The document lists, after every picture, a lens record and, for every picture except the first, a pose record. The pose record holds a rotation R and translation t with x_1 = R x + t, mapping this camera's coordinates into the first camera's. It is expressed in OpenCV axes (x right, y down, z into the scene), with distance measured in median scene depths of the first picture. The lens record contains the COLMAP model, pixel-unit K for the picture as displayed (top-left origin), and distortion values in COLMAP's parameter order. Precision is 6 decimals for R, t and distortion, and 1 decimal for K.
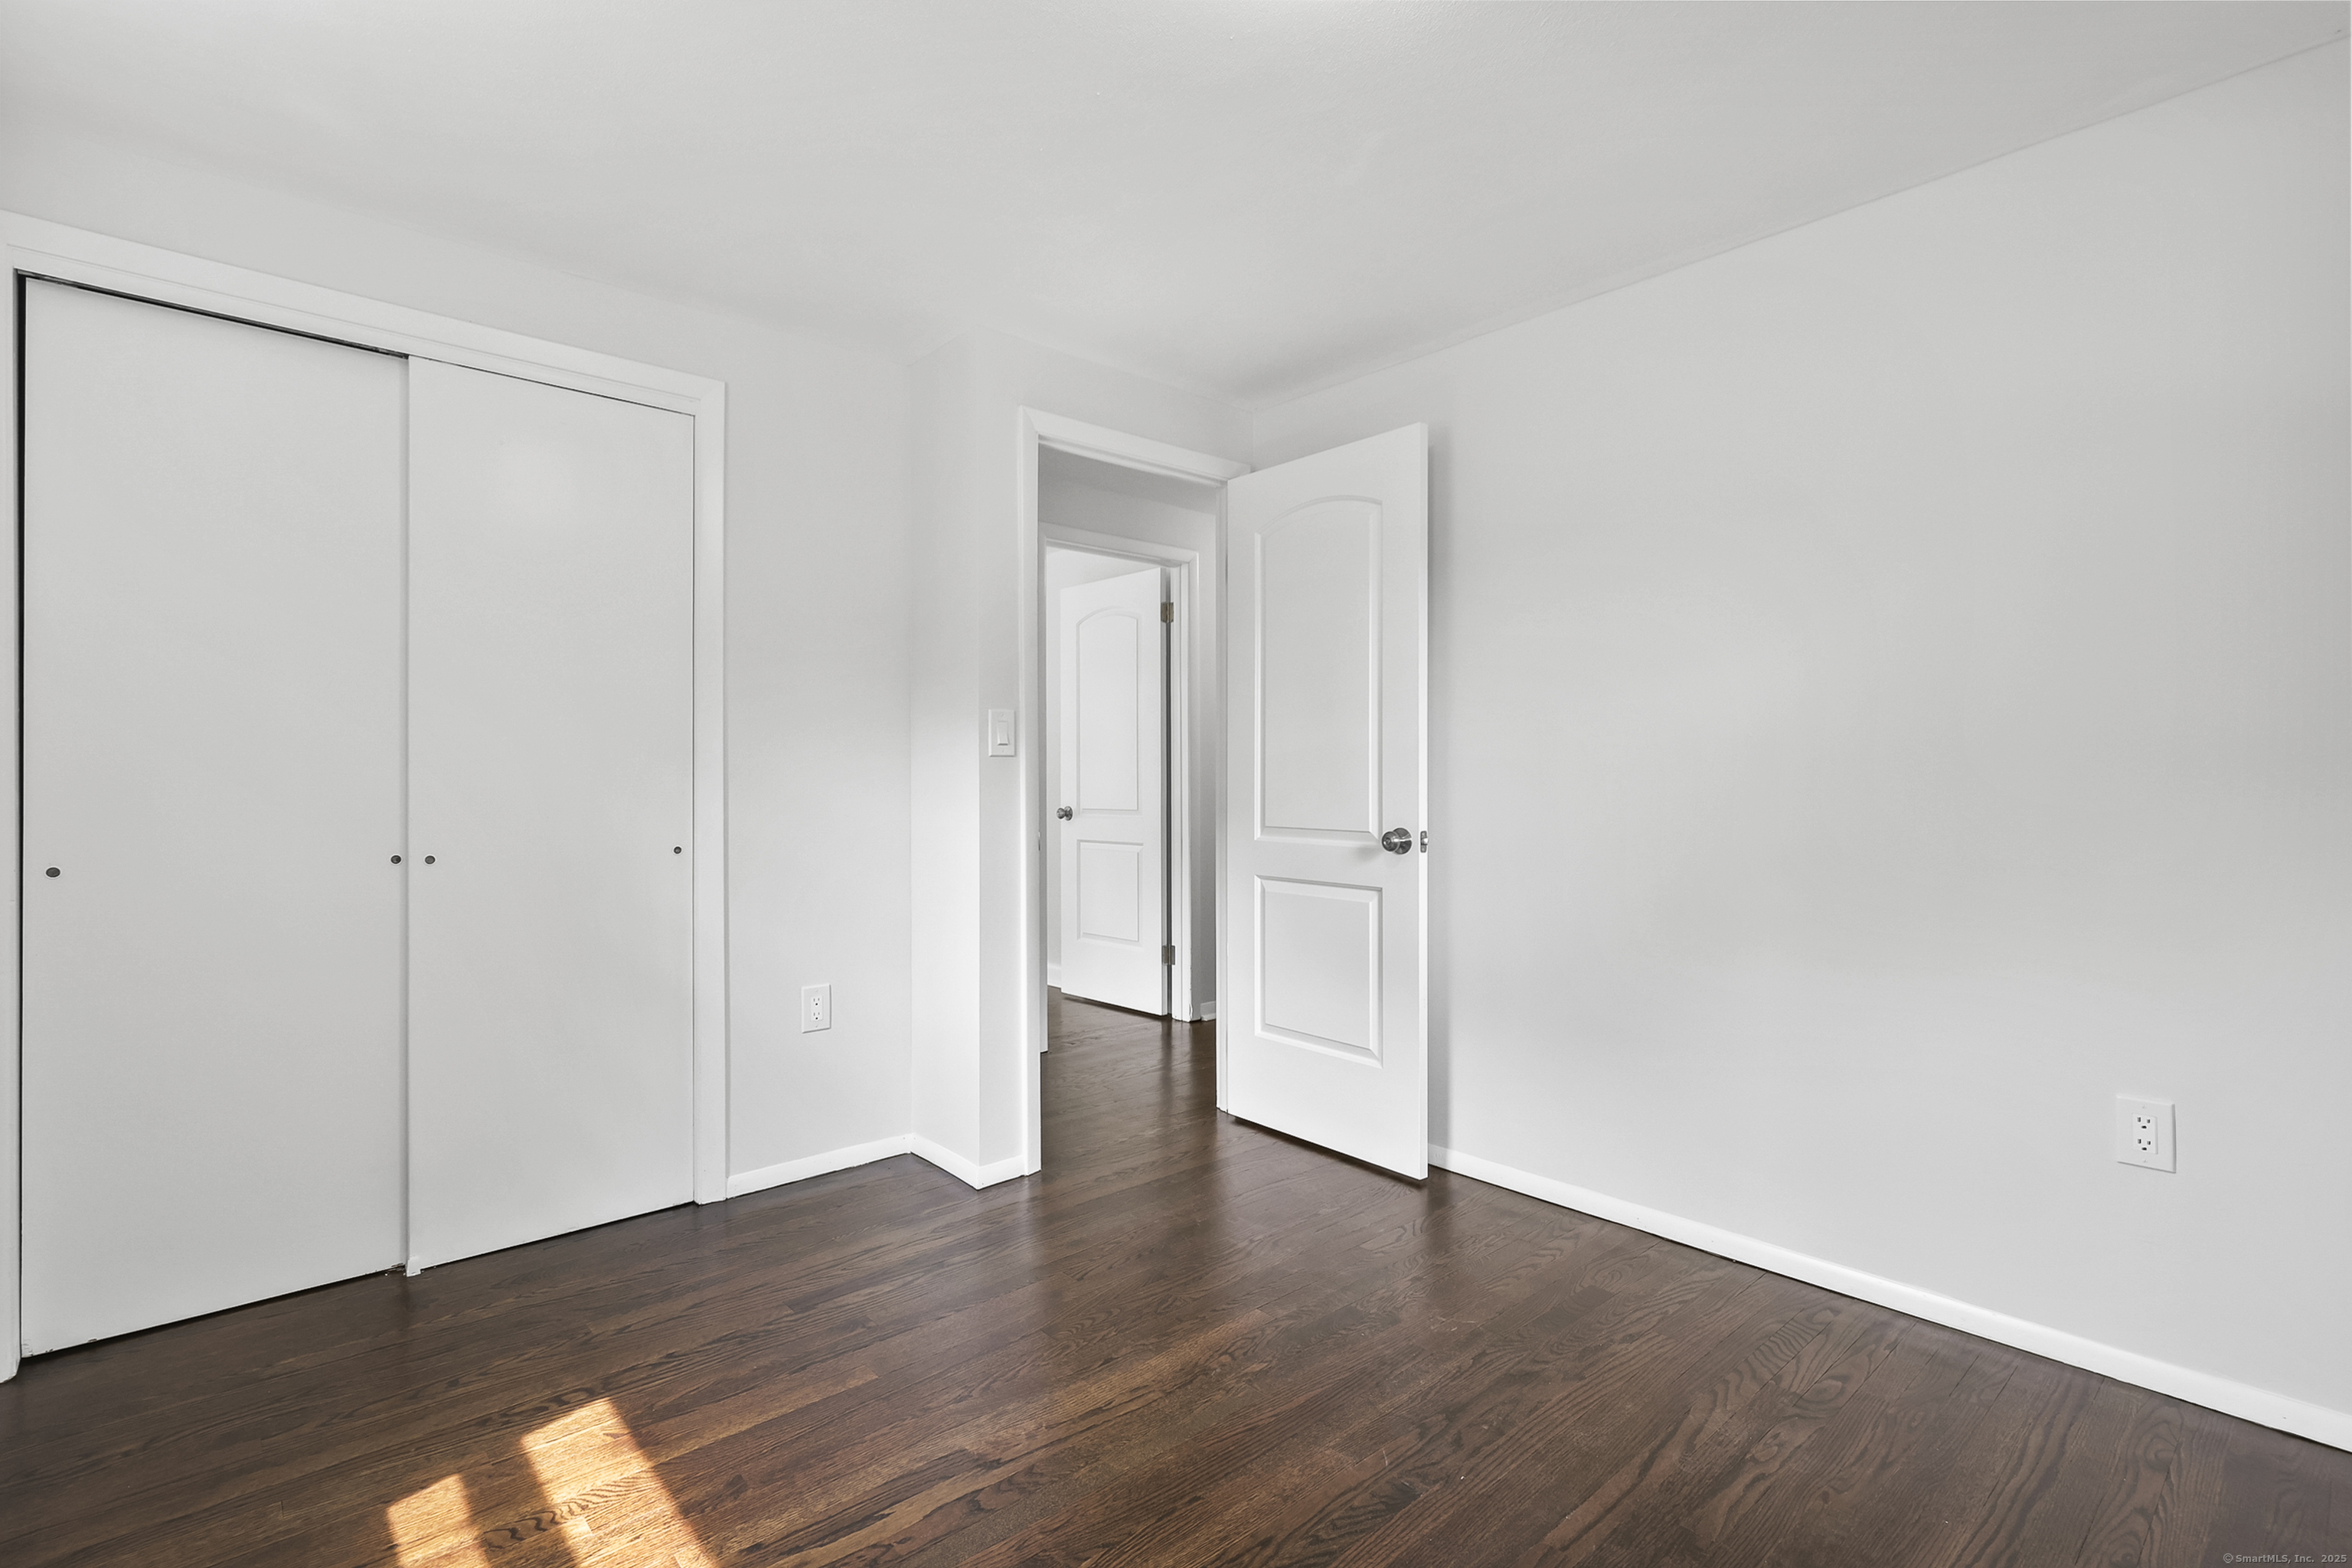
lens RADIAL K [[1095.4, 0, 1166.1], [0, 1095.4, 772.6], [0, 0, 1]] dist [-0.002294, -0.000430]
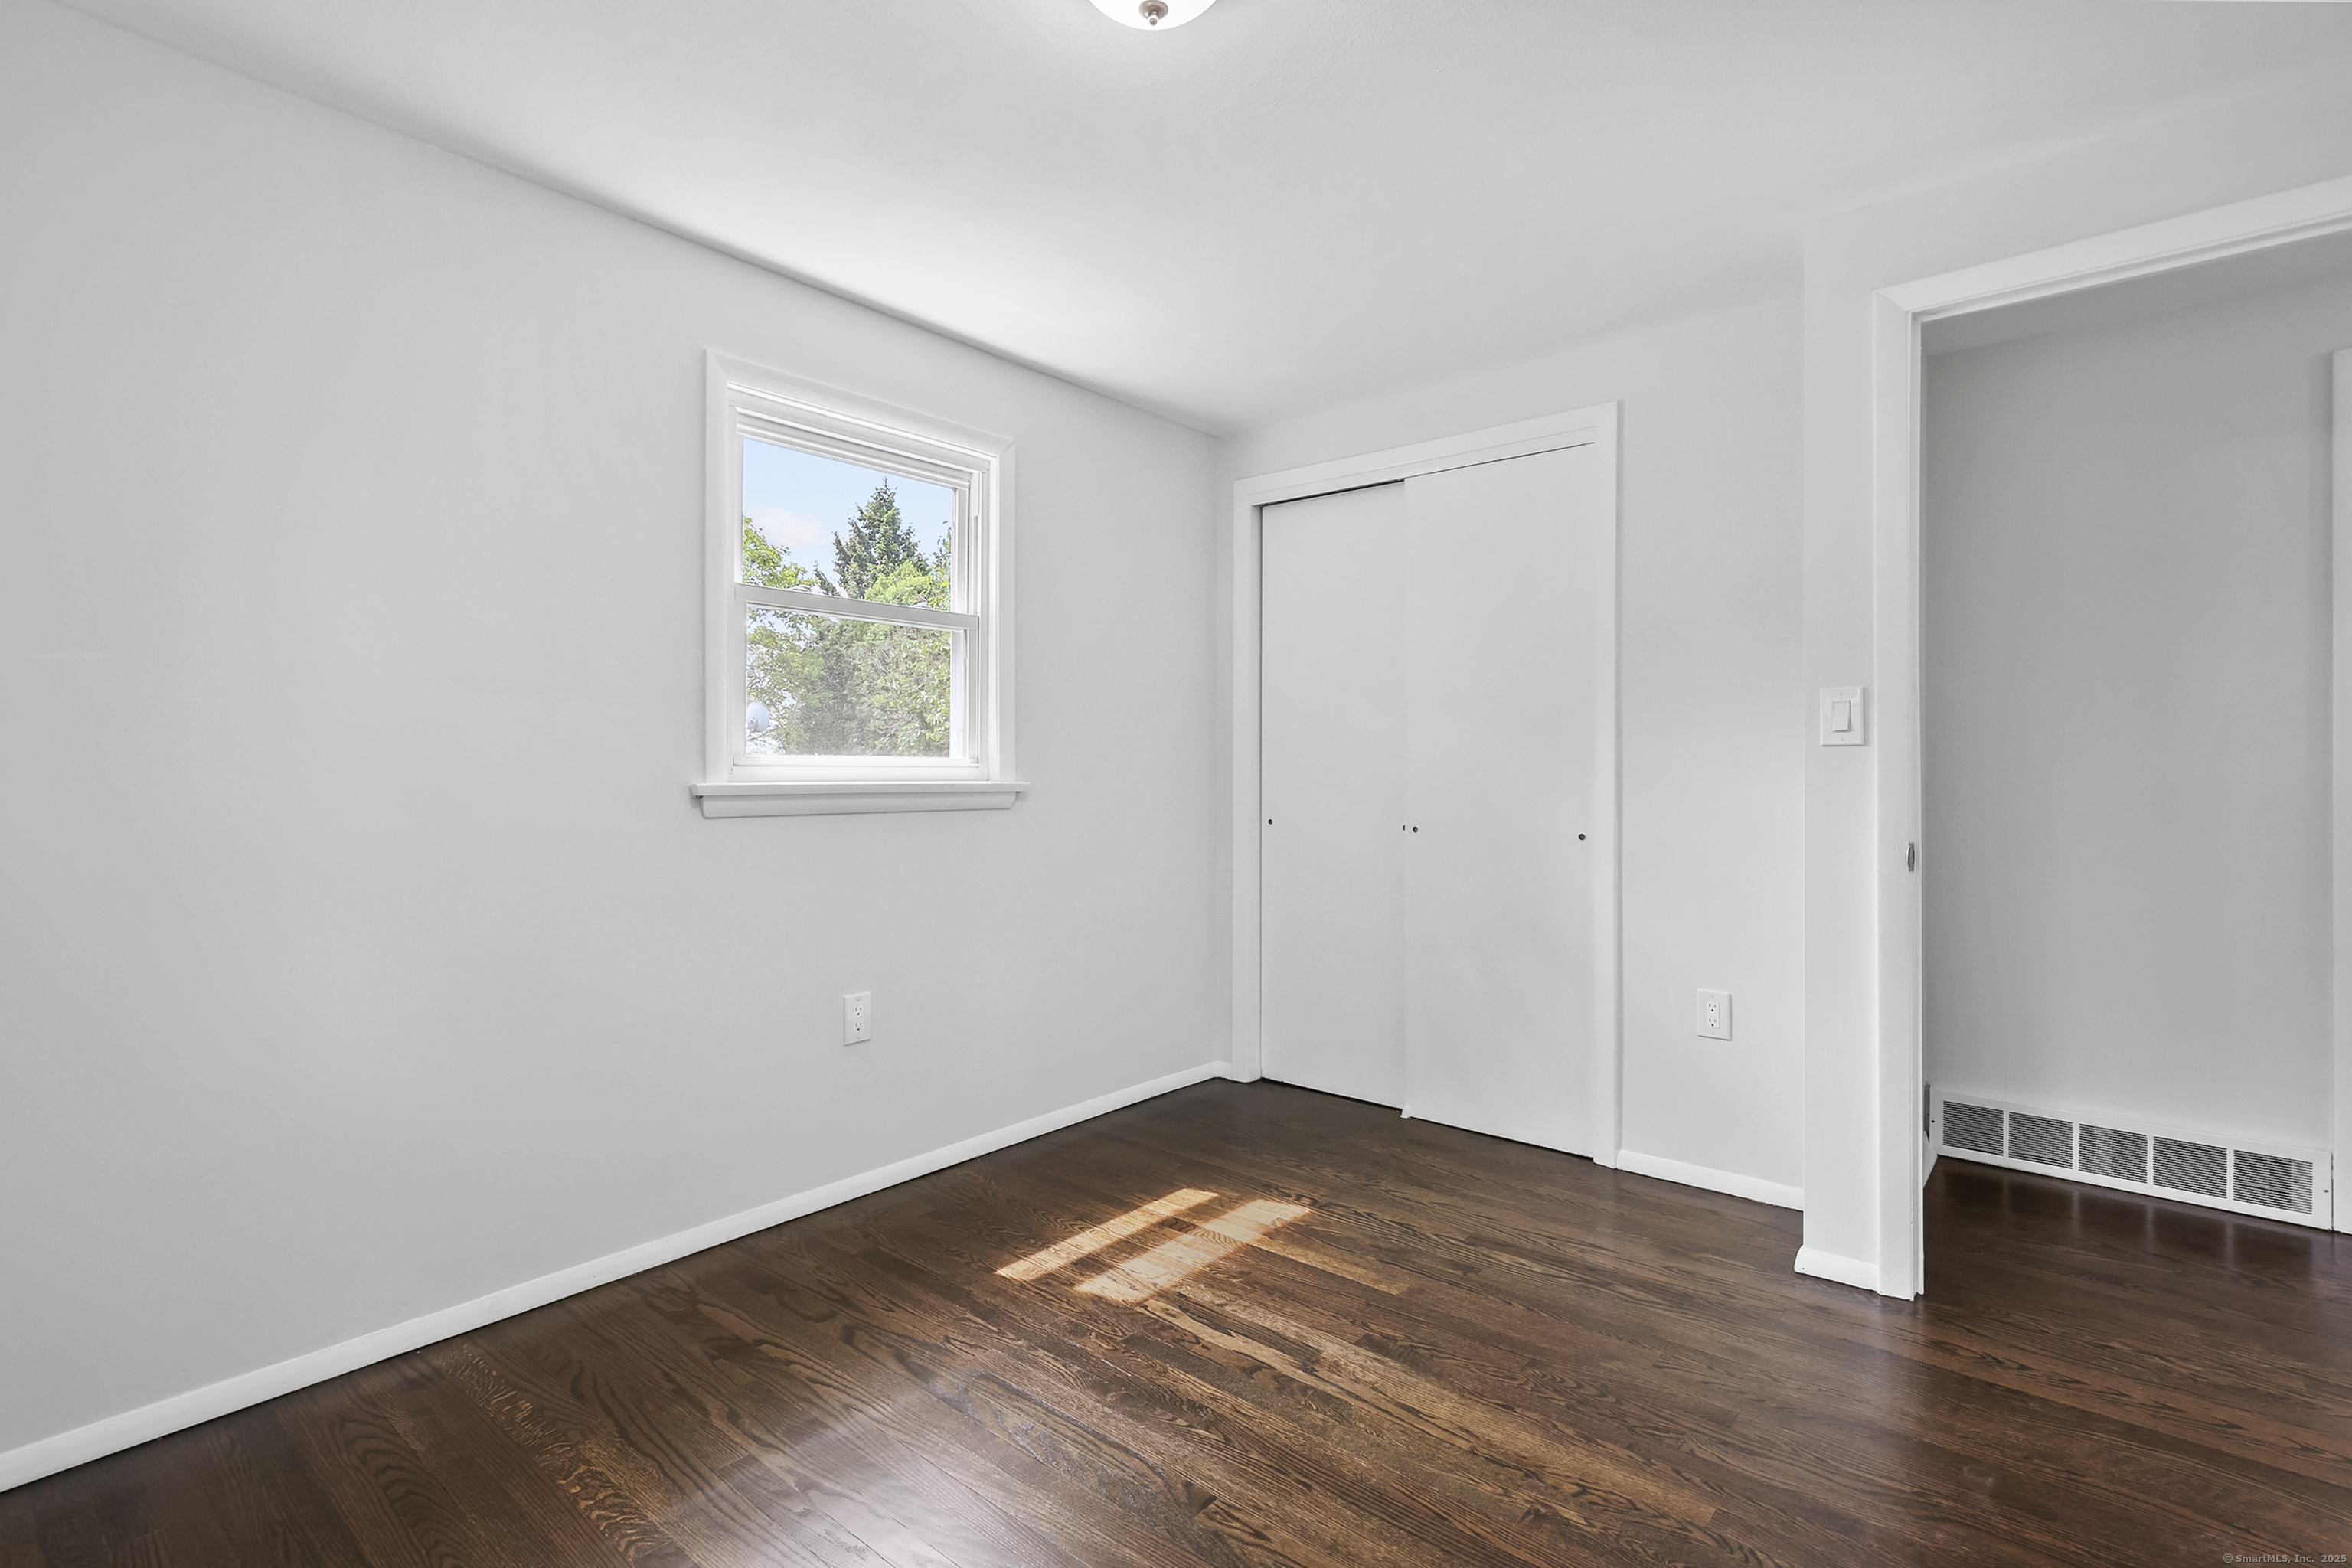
lens RADIAL K [[1095.4, 0, 1187.6], [0, 1095.4, 767.4], [0, 0, 1]] dist [-0.002294, -0.000430]
pose [[0.147448, -0.000927, -0.989069, 0.765669], [-0.001876, 0.999997, -0.001217, 0.003521], [0.989068, 0.002035, 0.147446, 0.564322]]
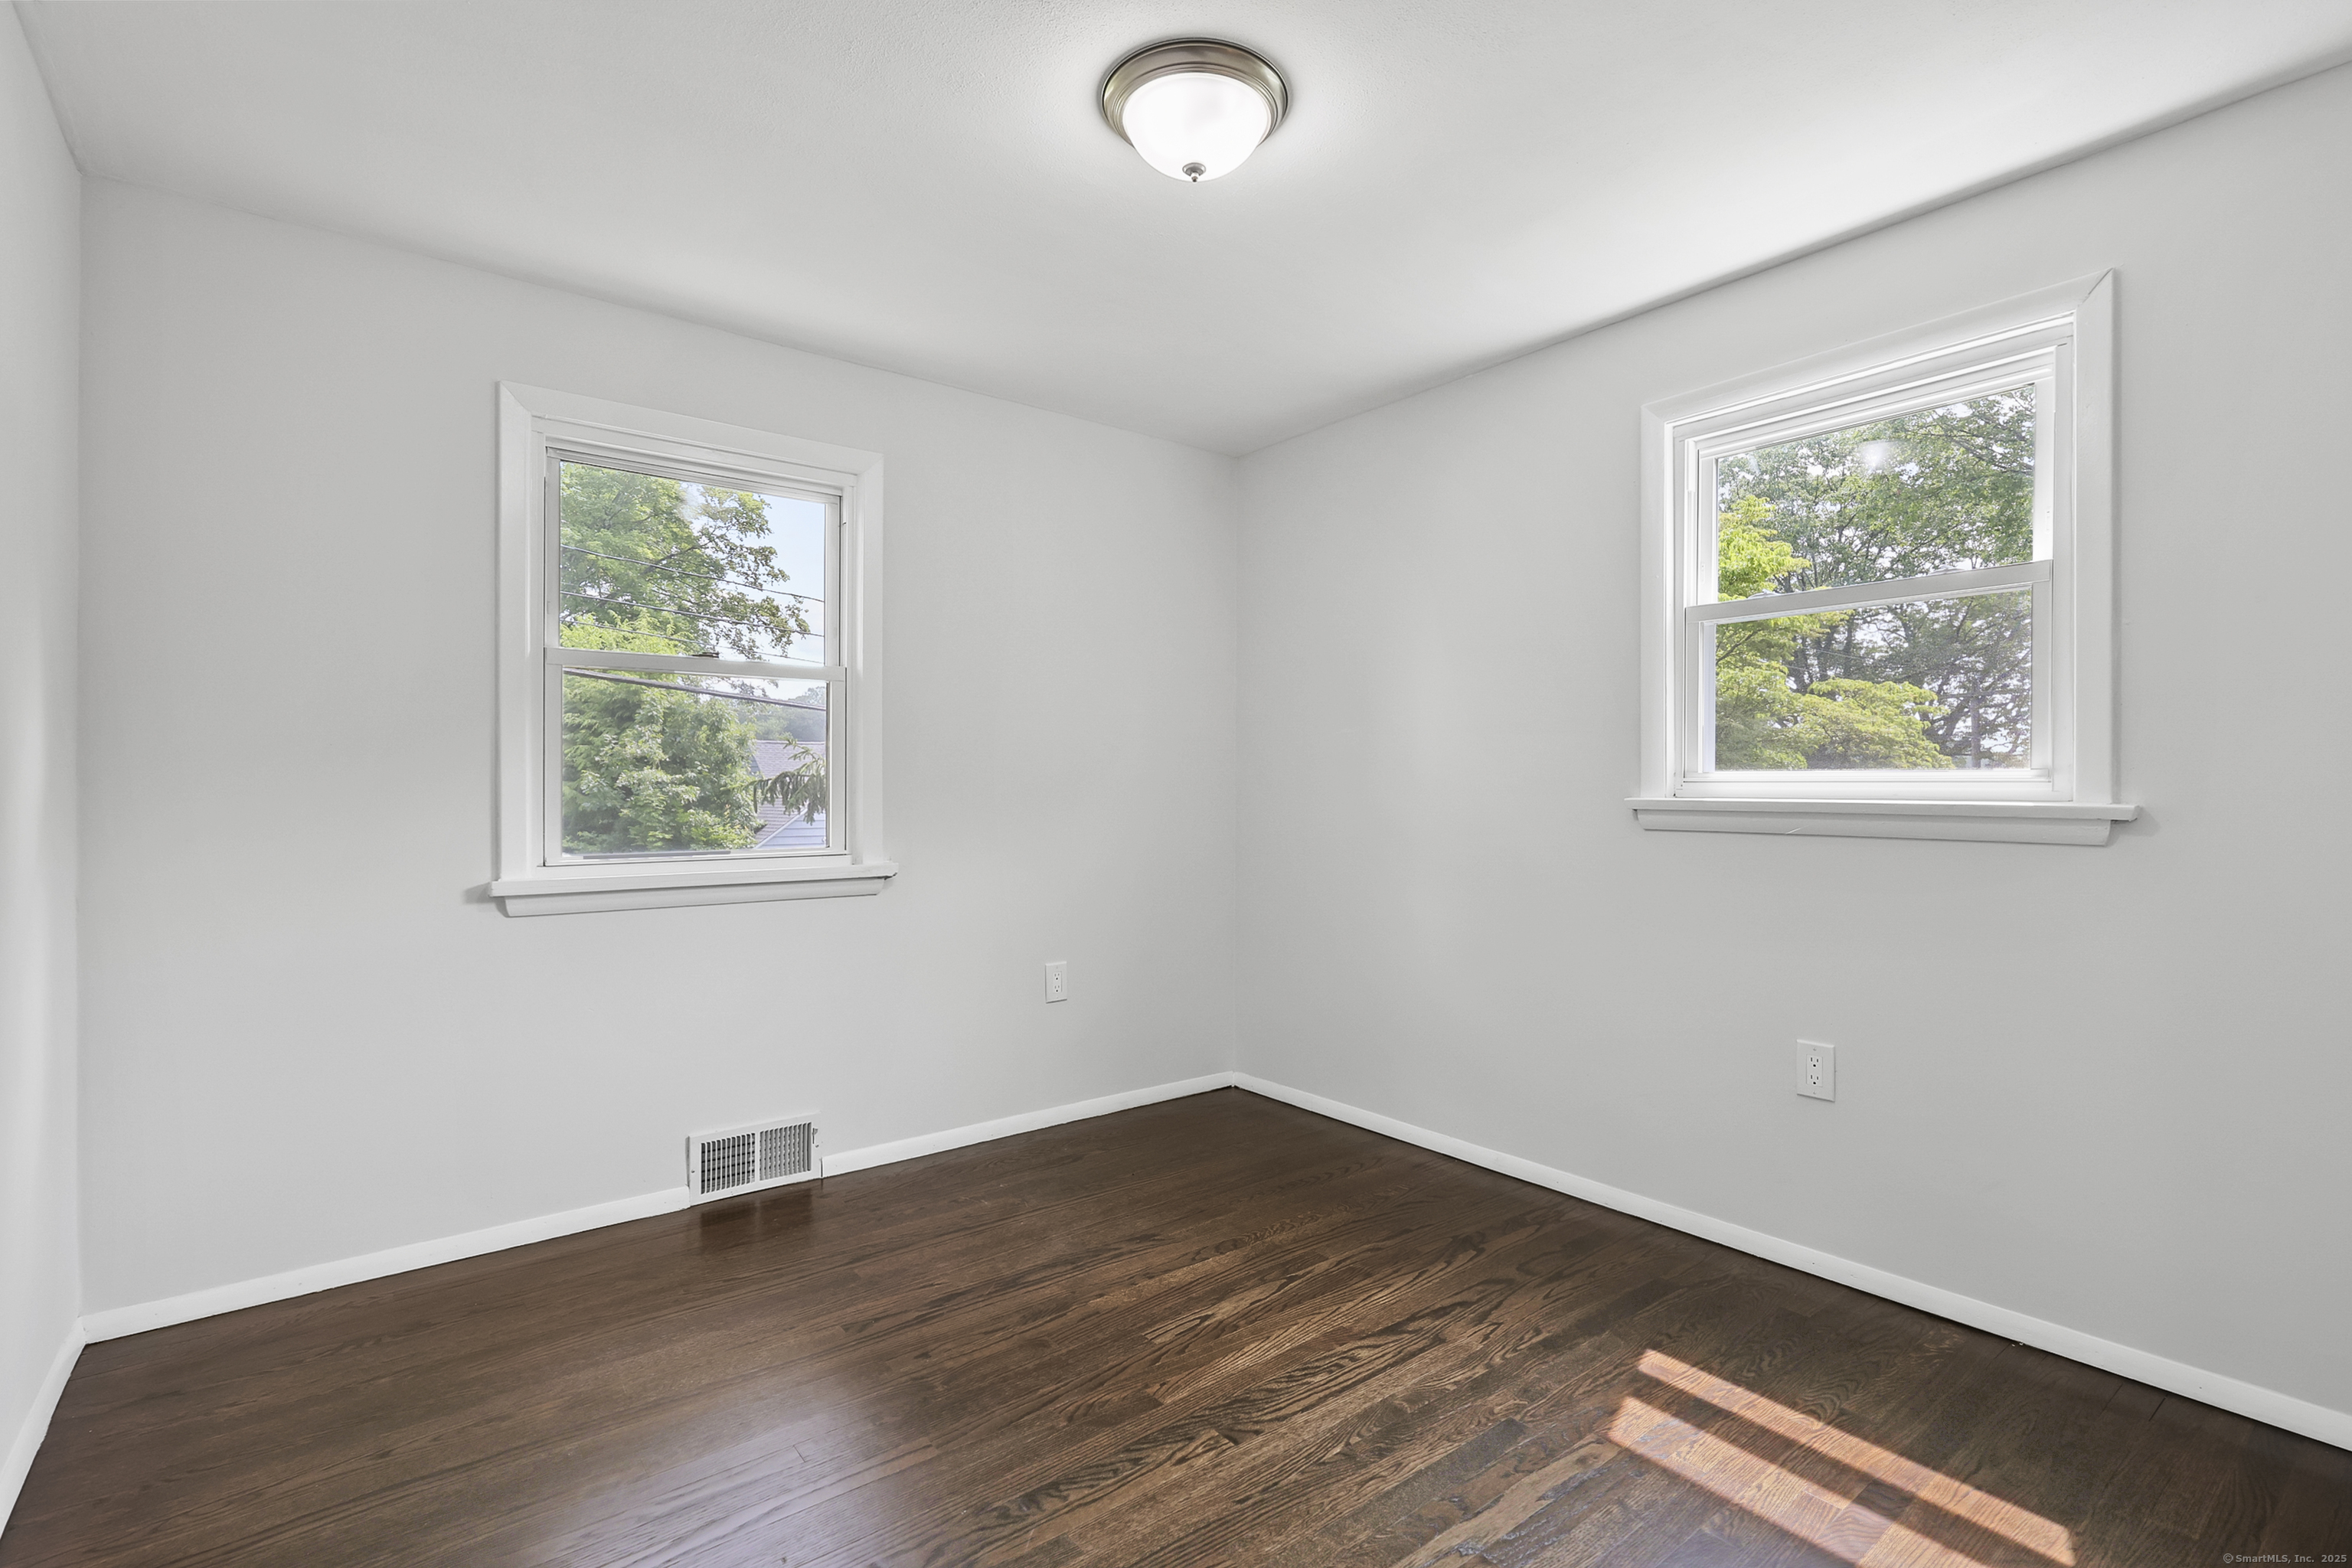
lens RADIAL K [[1095.4, 0, 1182.0], [0, 1095.4, 780.6], [0, 0, 1]] dist [-0.002294, -0.000430]
pose [[-0.998339, 0.002805, 0.057537, 0.016564], [0.002766, 0.999996, -0.000768, -0.000049], [-0.057539, -0.000607, -0.998343, 1.529907]]
